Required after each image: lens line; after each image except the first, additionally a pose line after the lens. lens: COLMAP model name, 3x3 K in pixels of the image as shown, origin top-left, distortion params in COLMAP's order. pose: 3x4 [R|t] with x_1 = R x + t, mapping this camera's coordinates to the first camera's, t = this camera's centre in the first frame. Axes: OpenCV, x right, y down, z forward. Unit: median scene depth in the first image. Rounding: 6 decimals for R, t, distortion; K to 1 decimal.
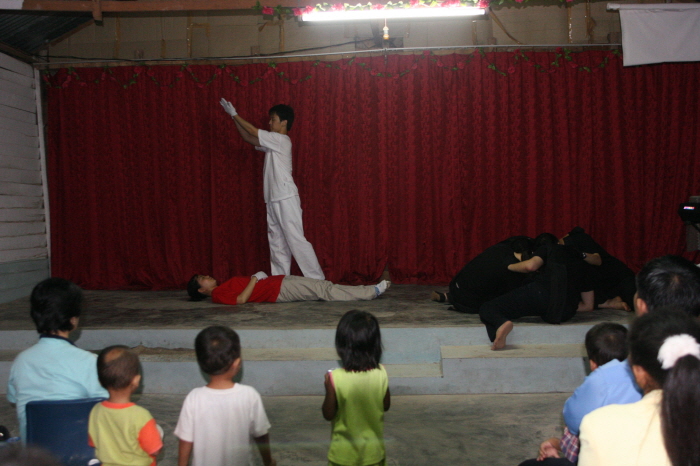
lens RADIAL K [[912.0, 0, 349.5], [0, 912.0, 229.9], [0, 0, 1]] dist [-0.085295, 0.000000]
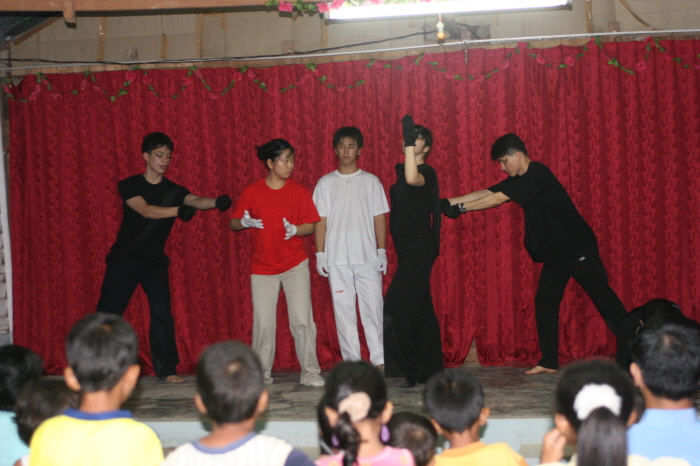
lens RADIAL K [[1426.7, 0, 356.2], [0, 1426.7, 231.5], [0, 0, 1]] dist [-0.020965, 0.000000]
pose [[0.996113, -0.011055, -0.087394, 0.050565], [0.006980, 0.998880, -0.046796, 0.005462], [0.087813, 0.046004, 0.995074, -0.135460]]
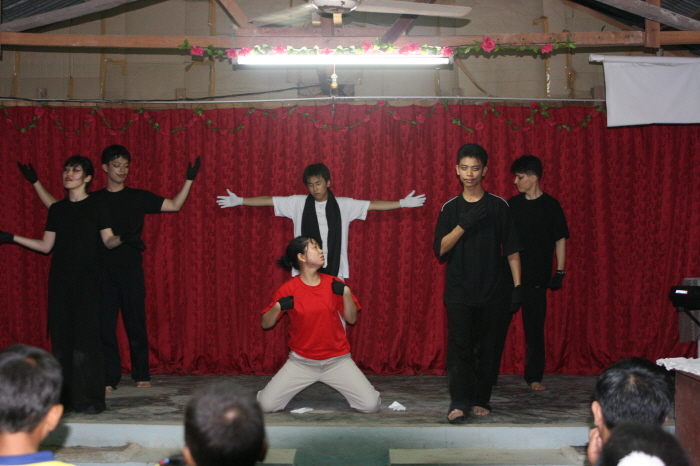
lens RADIAL K [[1100.6, 0, 347.9], [0, 1100.6, 225.4], [0, 0, 1]] dist [-0.086147, 0.000000]
pose [[0.998054, 0.027966, 0.055740, -0.000932], [-0.023700, 0.996843, -0.075777, -0.001096], [-0.057683, 0.074308, 0.995566, -0.020331]]
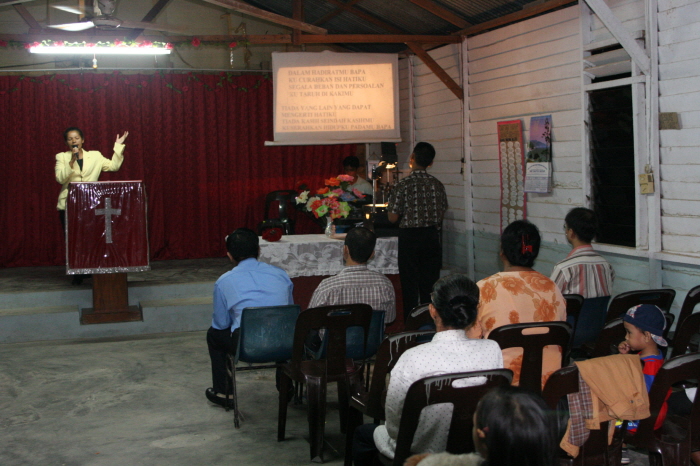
lens RADIAL K [[912.0, 0, 349.3], [0, 912.0, 226.7], [0, 0, 1]] dist [-0.085295, 0.000000]
pose [[0.933177, -0.015914, 0.359066, -0.062698], [0.017357, 0.999849, -0.000795, 0.019335], [-0.358999, 0.006974, 0.933312, -0.248593]]
